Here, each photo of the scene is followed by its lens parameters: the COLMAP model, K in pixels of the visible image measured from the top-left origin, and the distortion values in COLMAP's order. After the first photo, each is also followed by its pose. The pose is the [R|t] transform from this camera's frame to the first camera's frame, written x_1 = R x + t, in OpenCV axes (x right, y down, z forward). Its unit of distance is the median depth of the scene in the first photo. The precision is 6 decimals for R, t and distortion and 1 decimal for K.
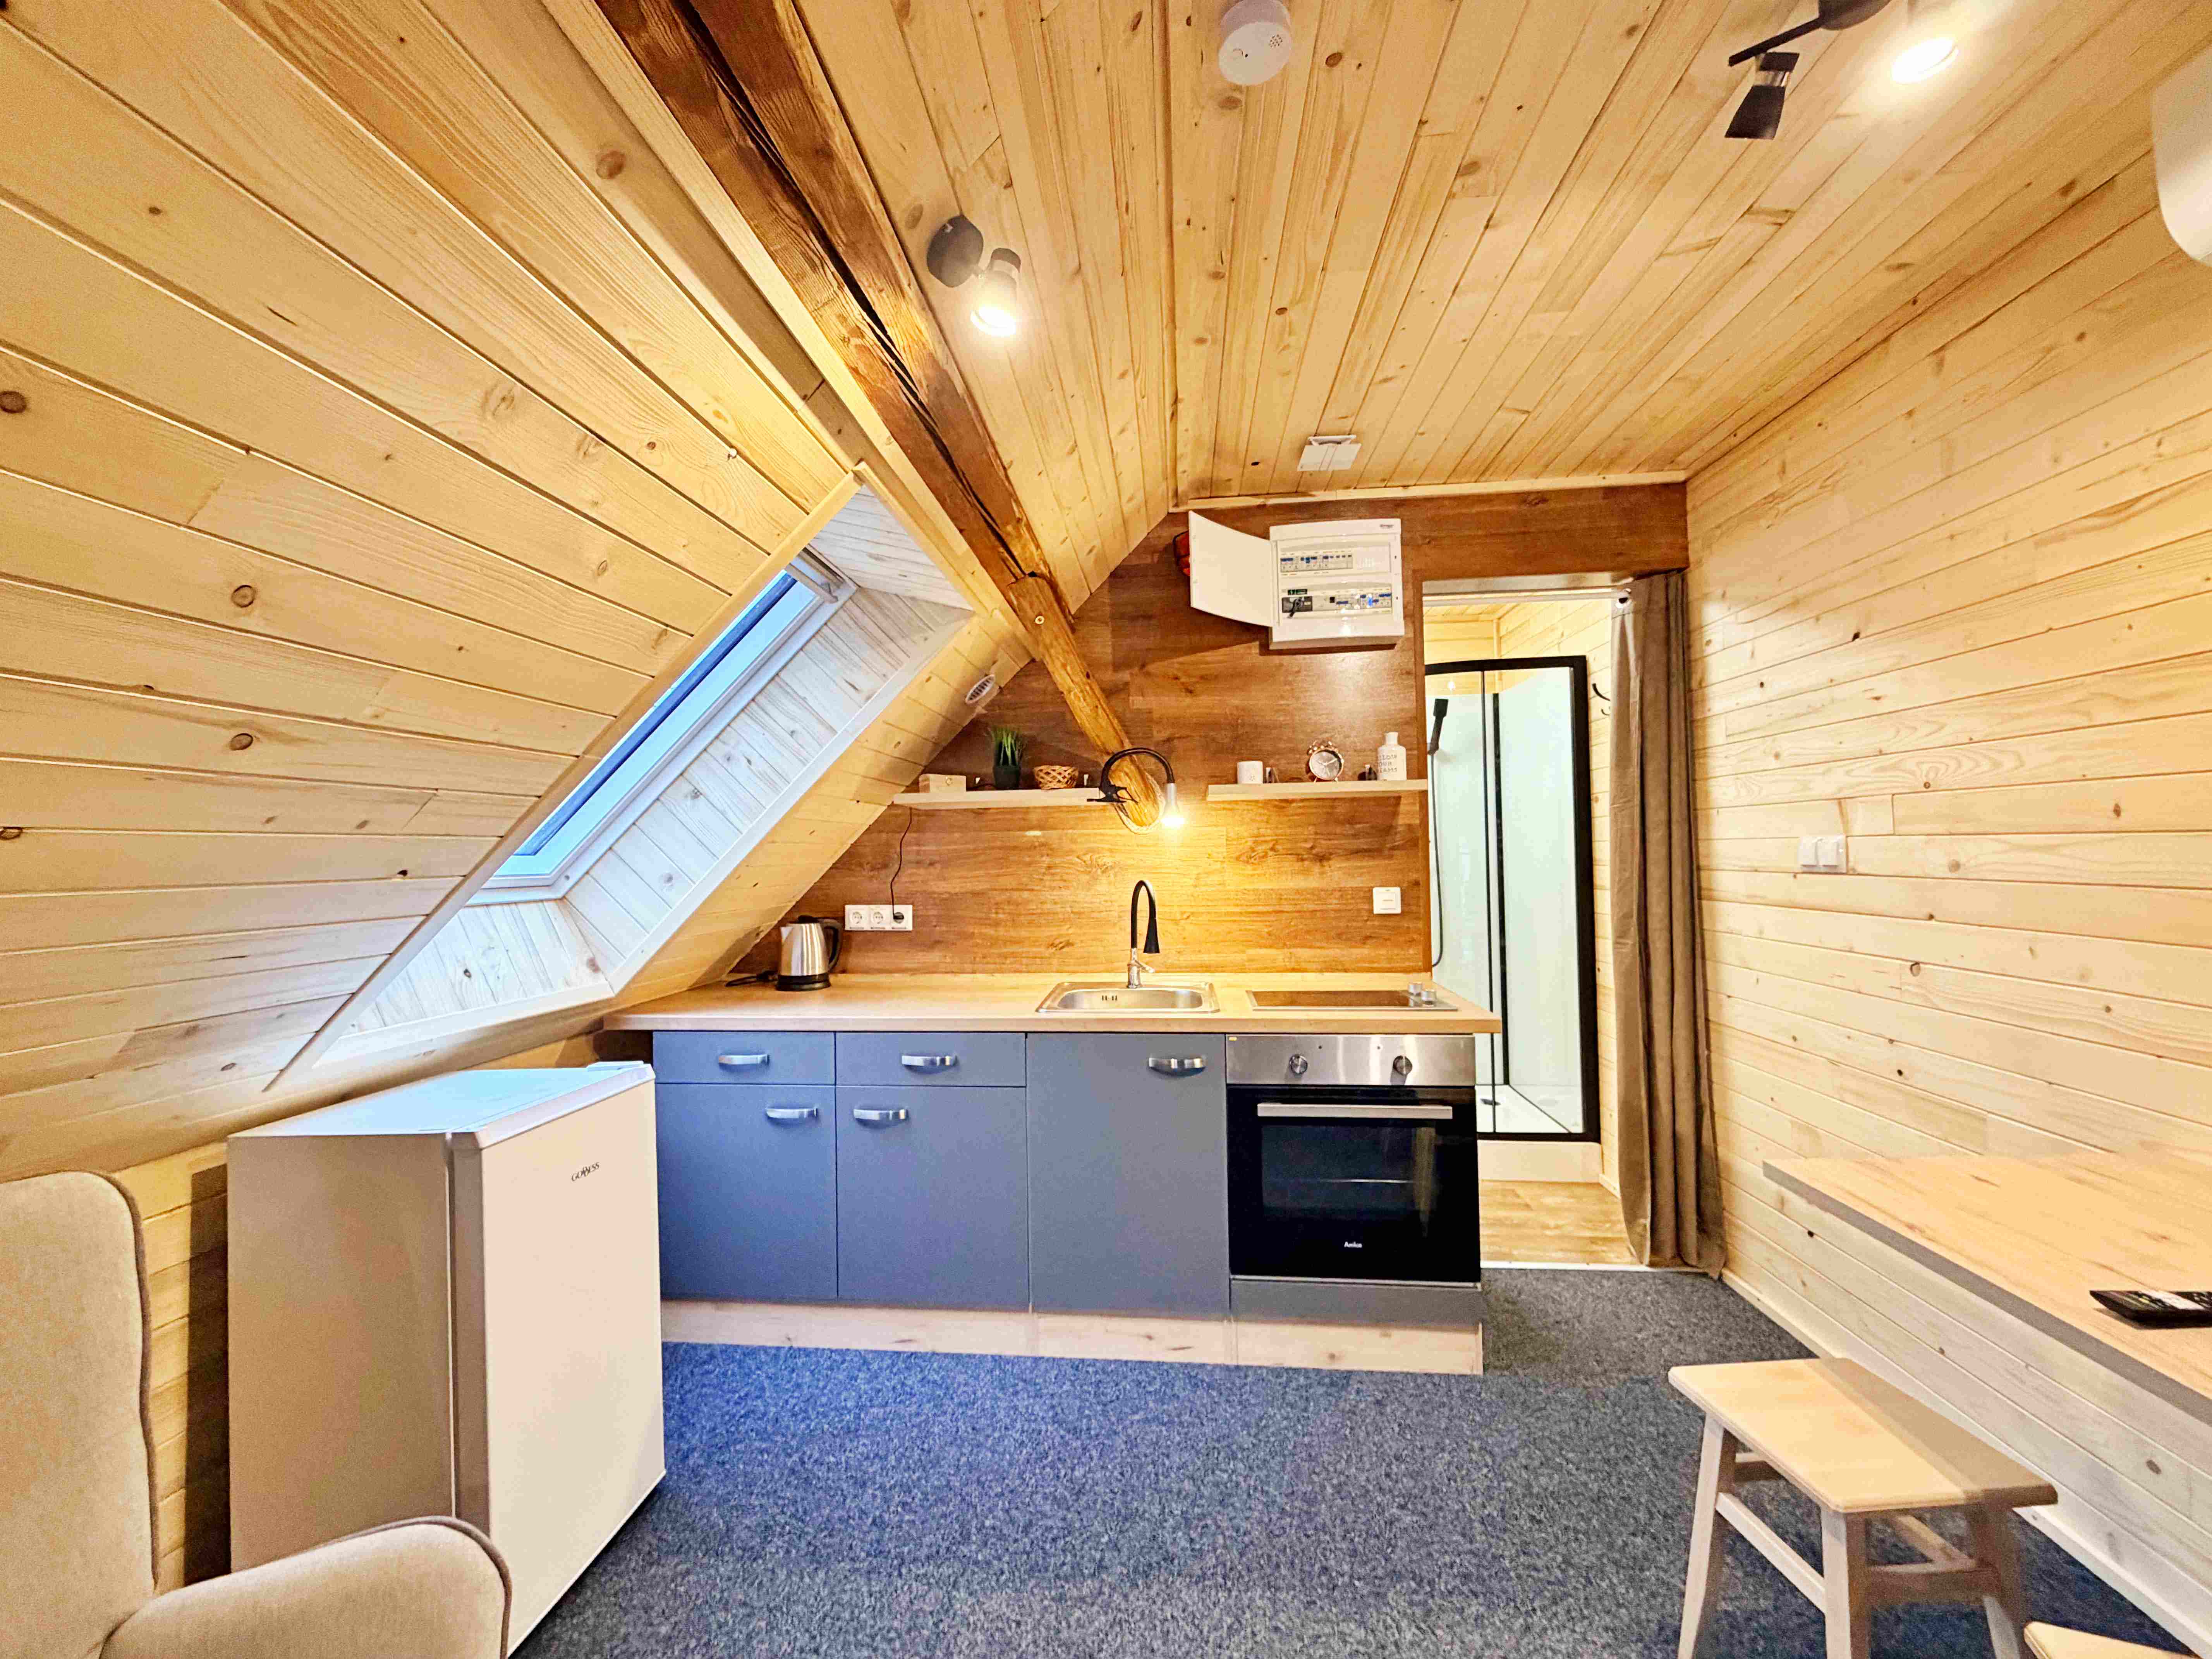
lens RADIAL K [[885.3, 0, 1097.5], [0, 885.3, 828.3], [0, 0, 1]] dist [0.000926, 0.000149]
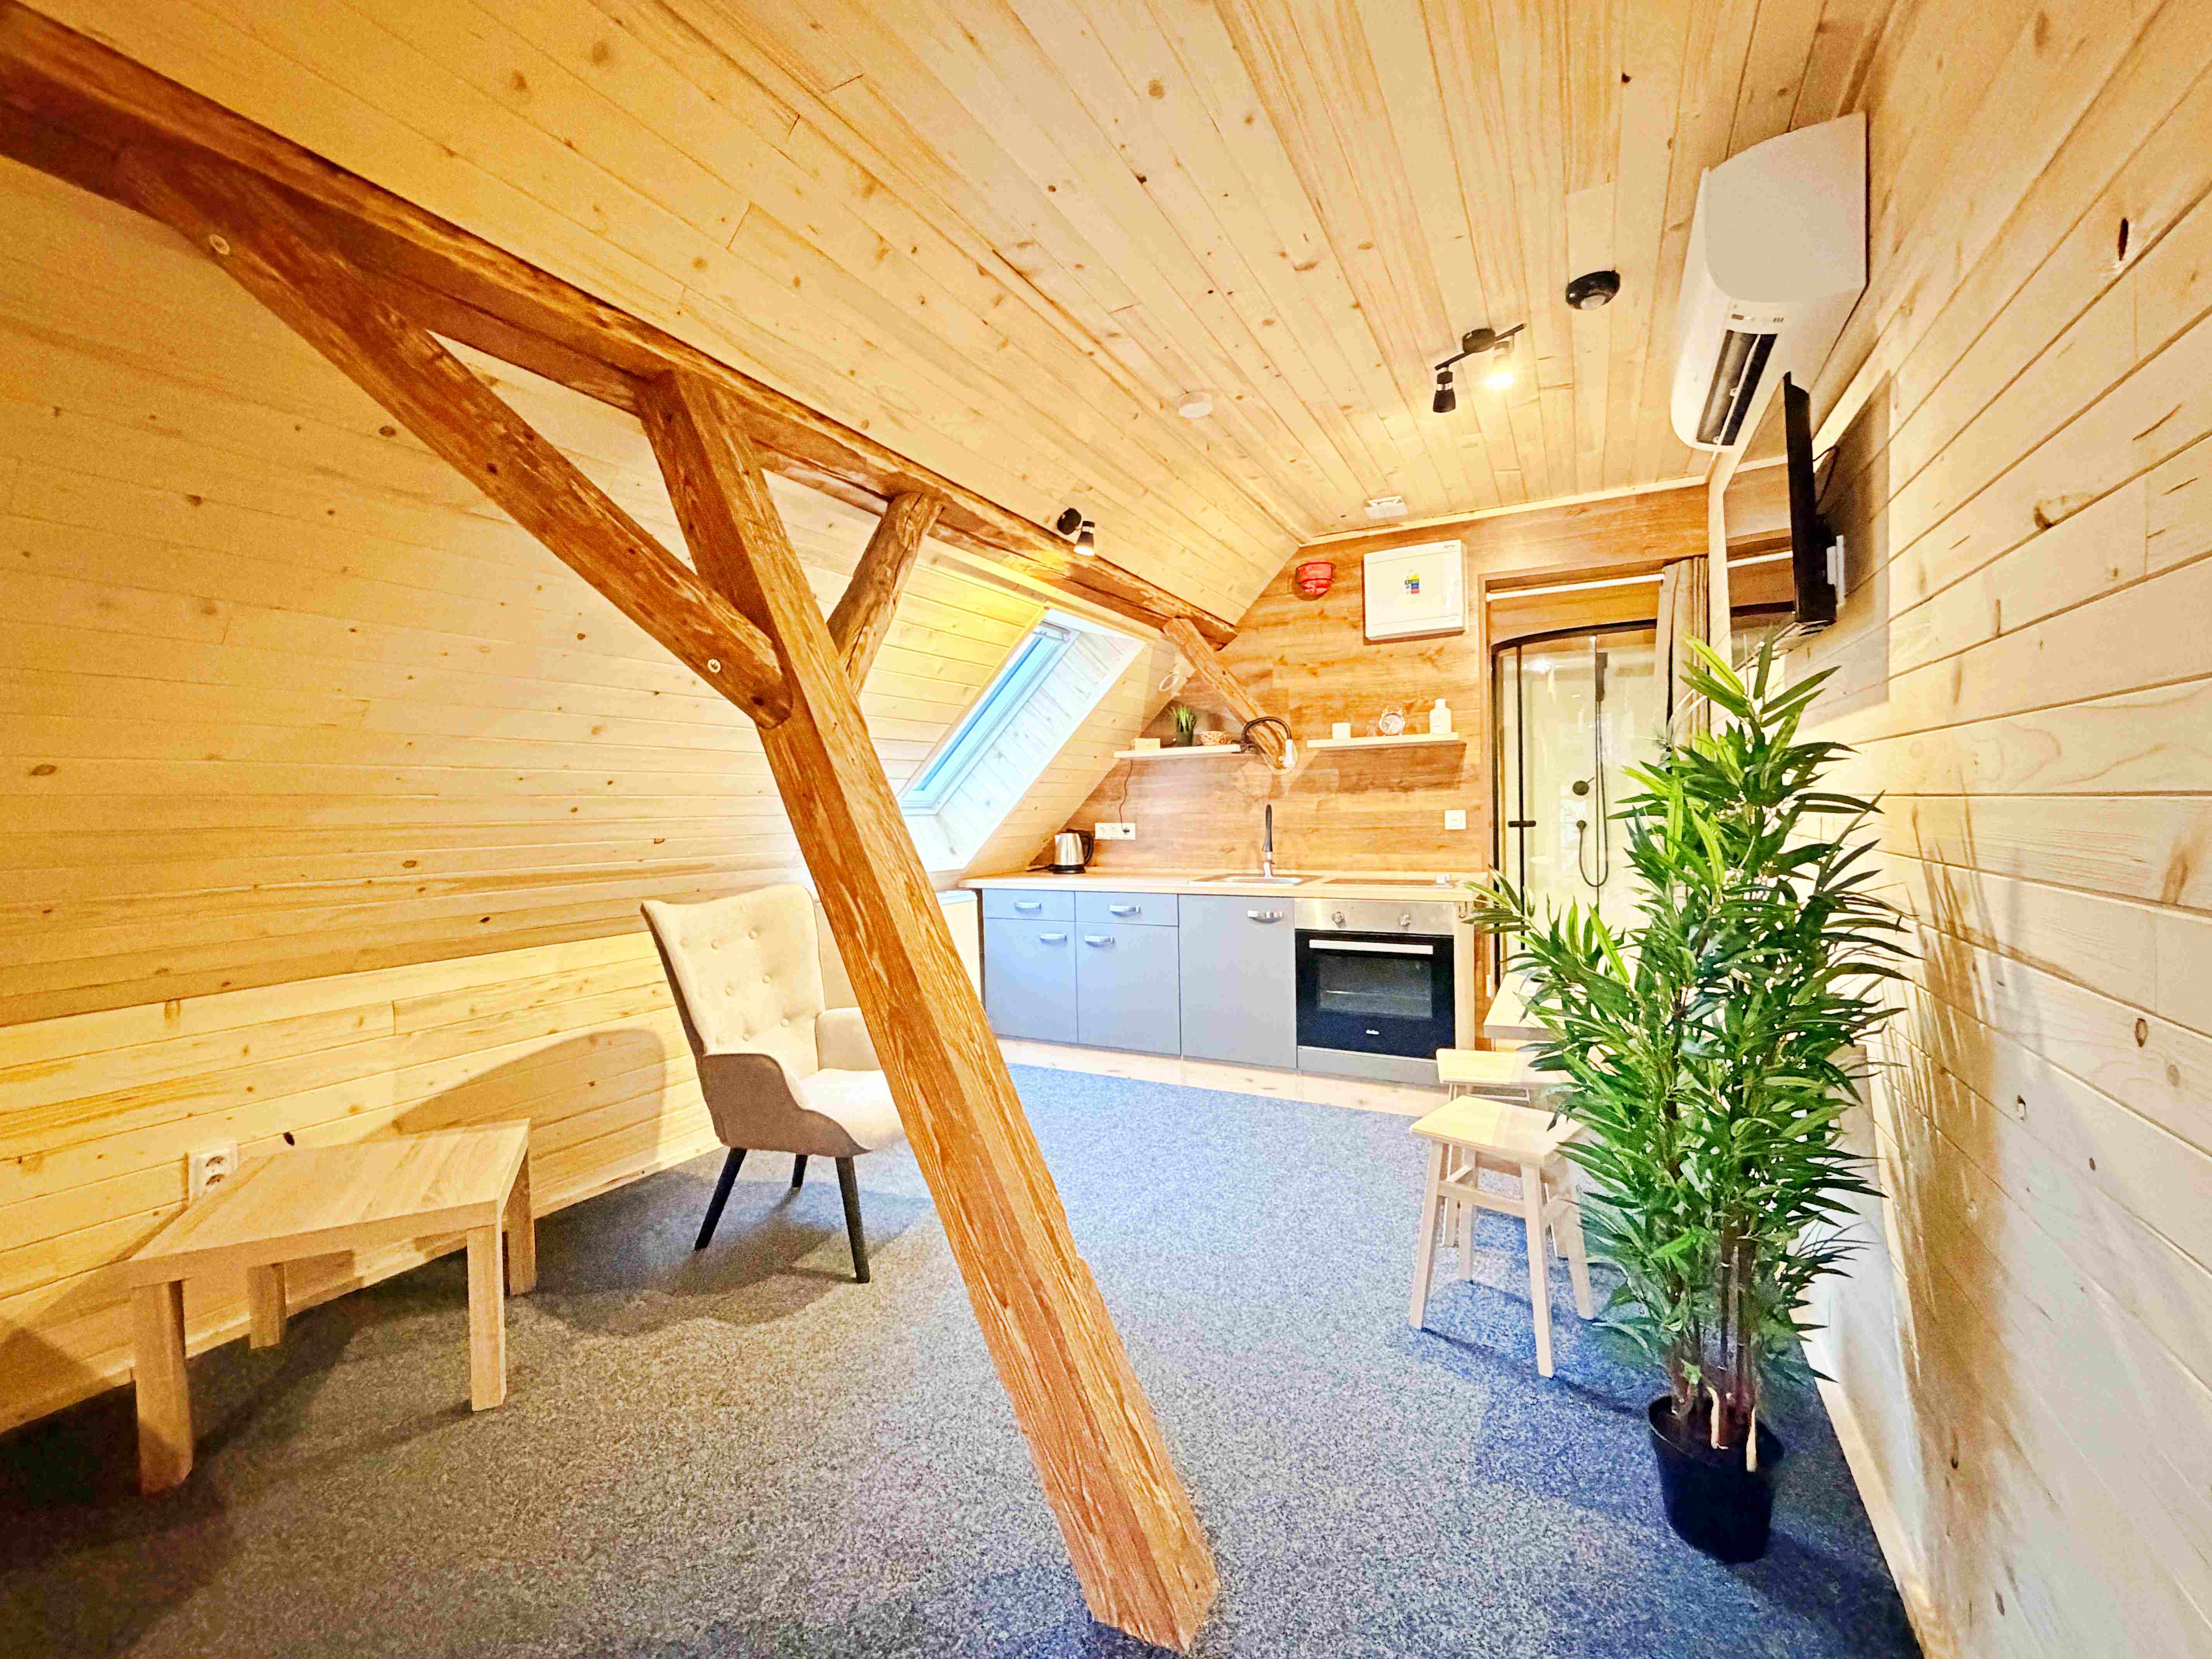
lens RADIAL K [[934.7, 0, 1097.6], [0, 934.7, 826.9], [0, 0, 1]] dist [0.000492, 0.000021]
pose [[0.925015, 0.005321, -0.379893, 0.438381], [0.015636, 0.998522, 0.052057, 0.009813], [0.379608, -0.054093, 0.923564, -0.662562]]
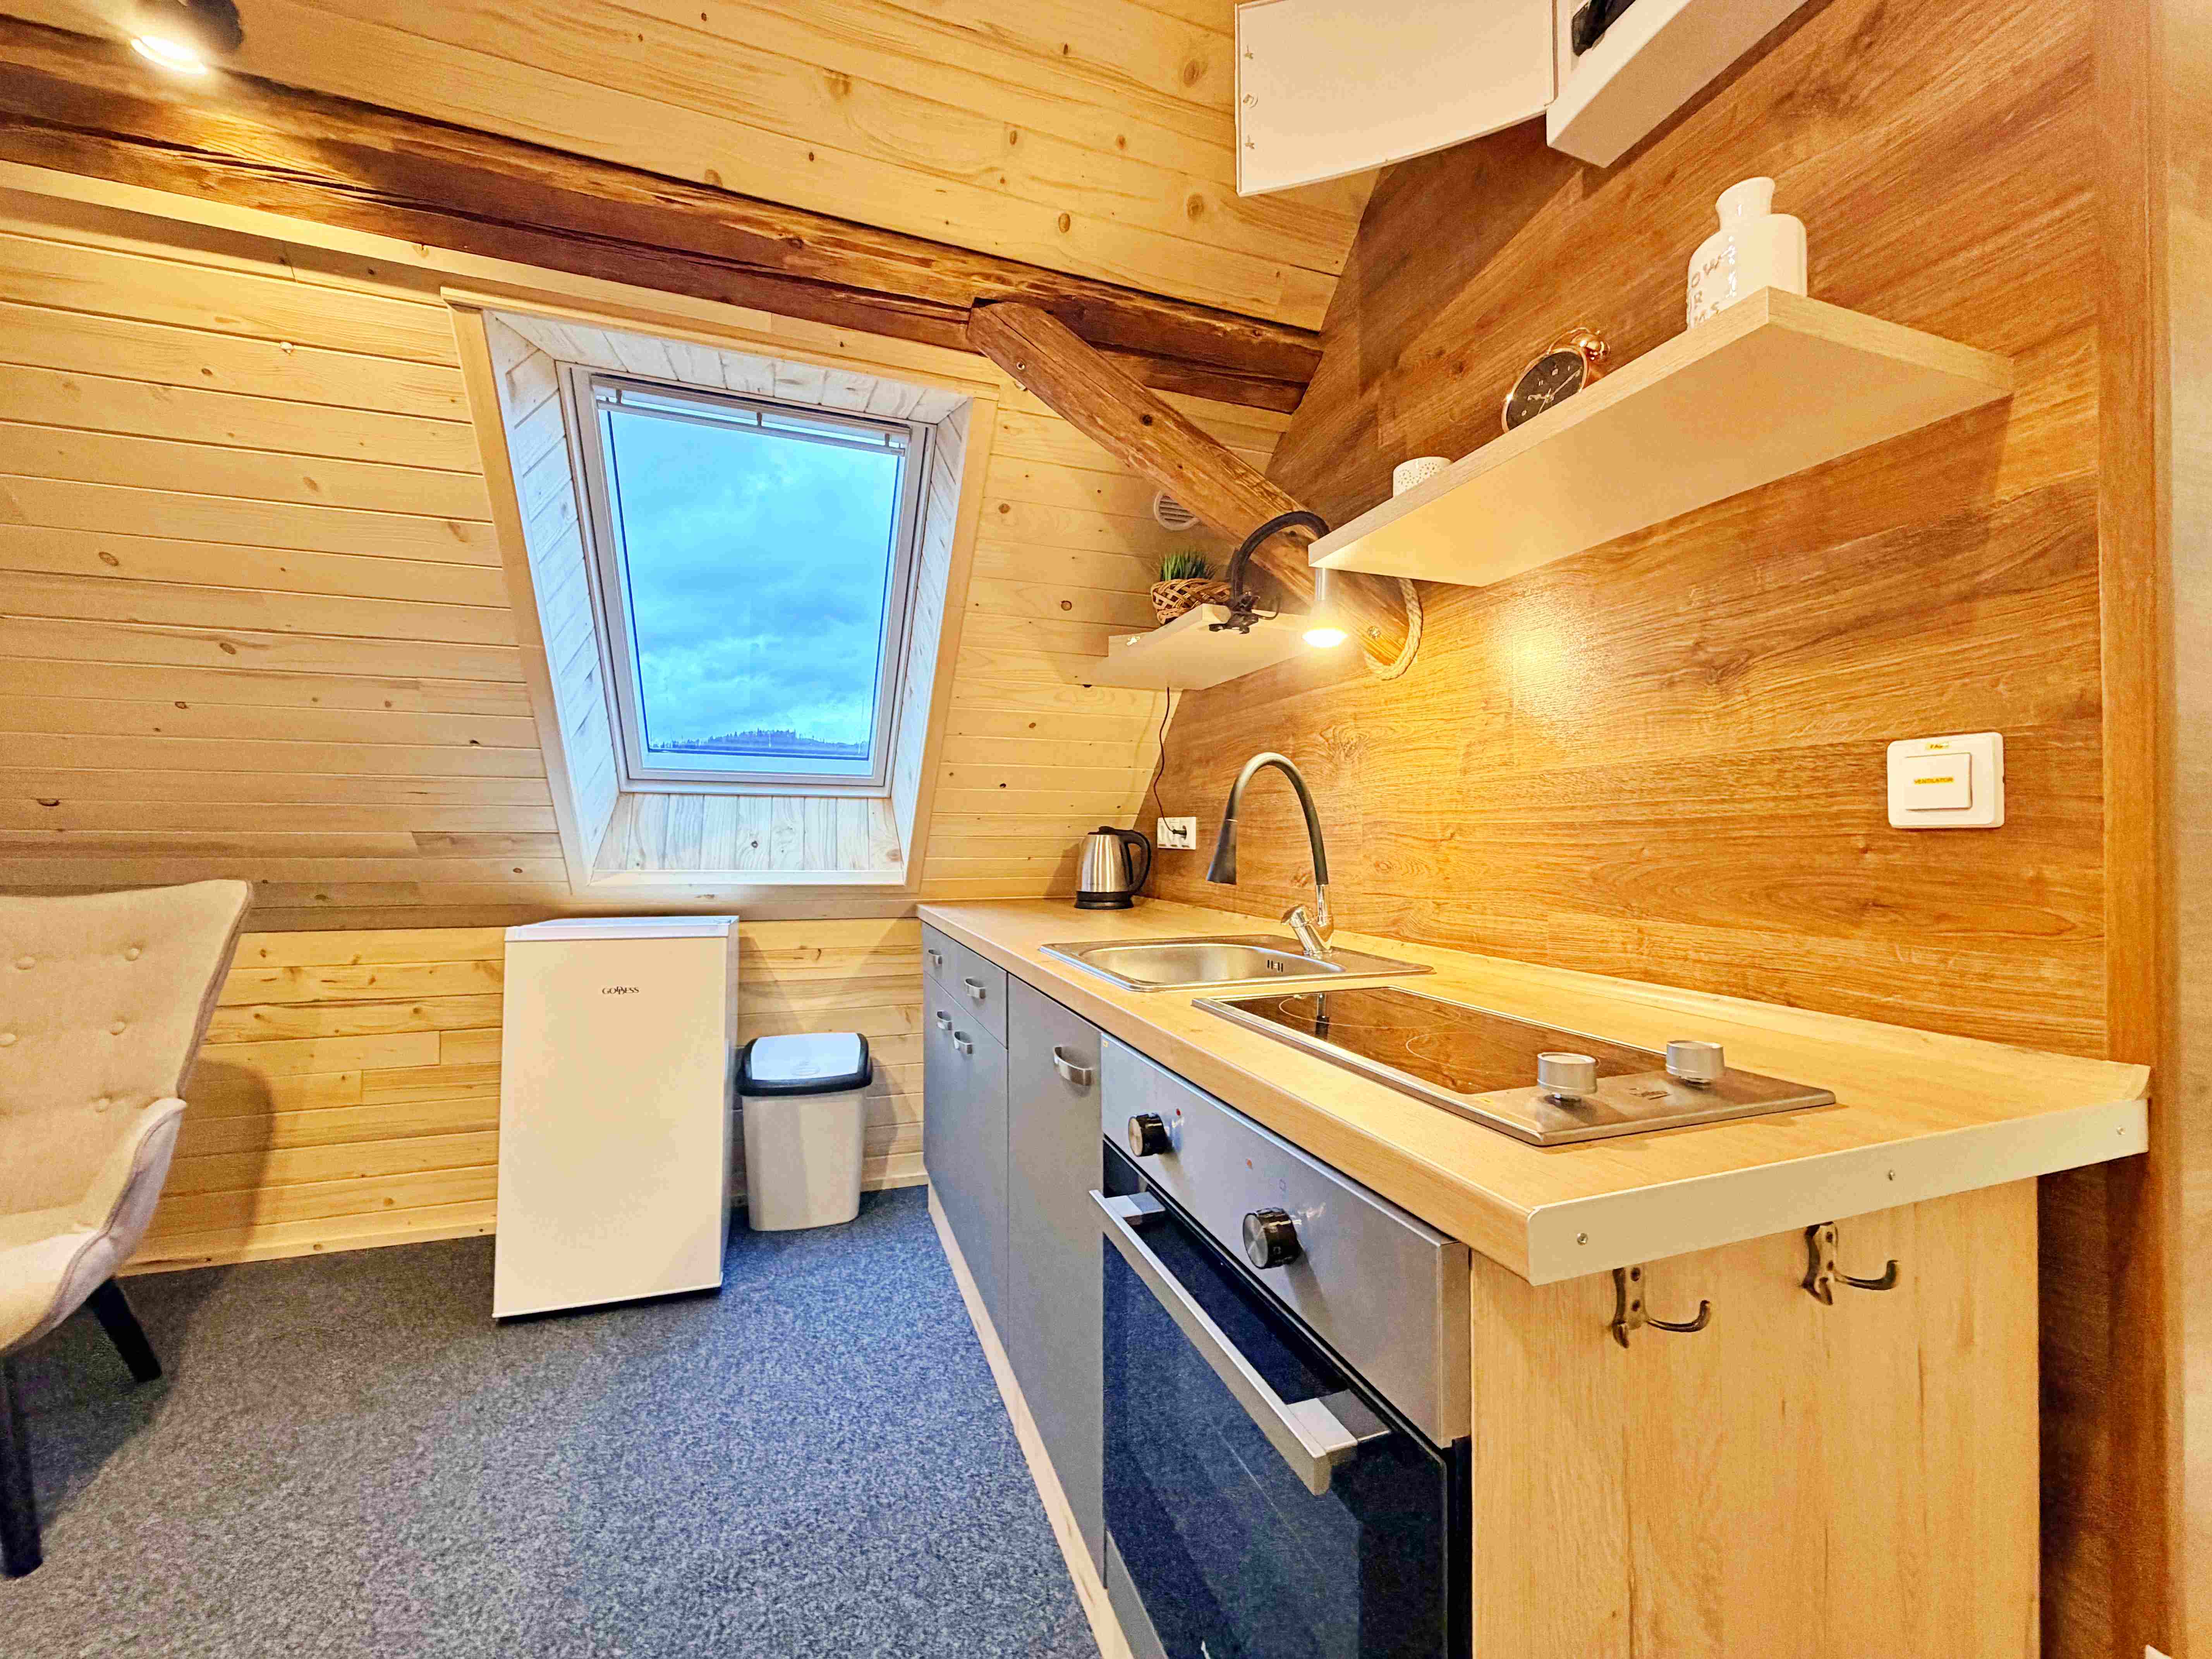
lens RADIAL K [[881.2, 0, 1097.4], [0, 881.2, 828.7], [0, 0, 1]] dist [0.000054, -0.000087]
pose [[0.422547, 0.007804, -0.906308, 0.564649], [0.013097, 0.999806, 0.014715, 0.106825], [0.906247, -0.018088, 0.422362, 0.757660]]
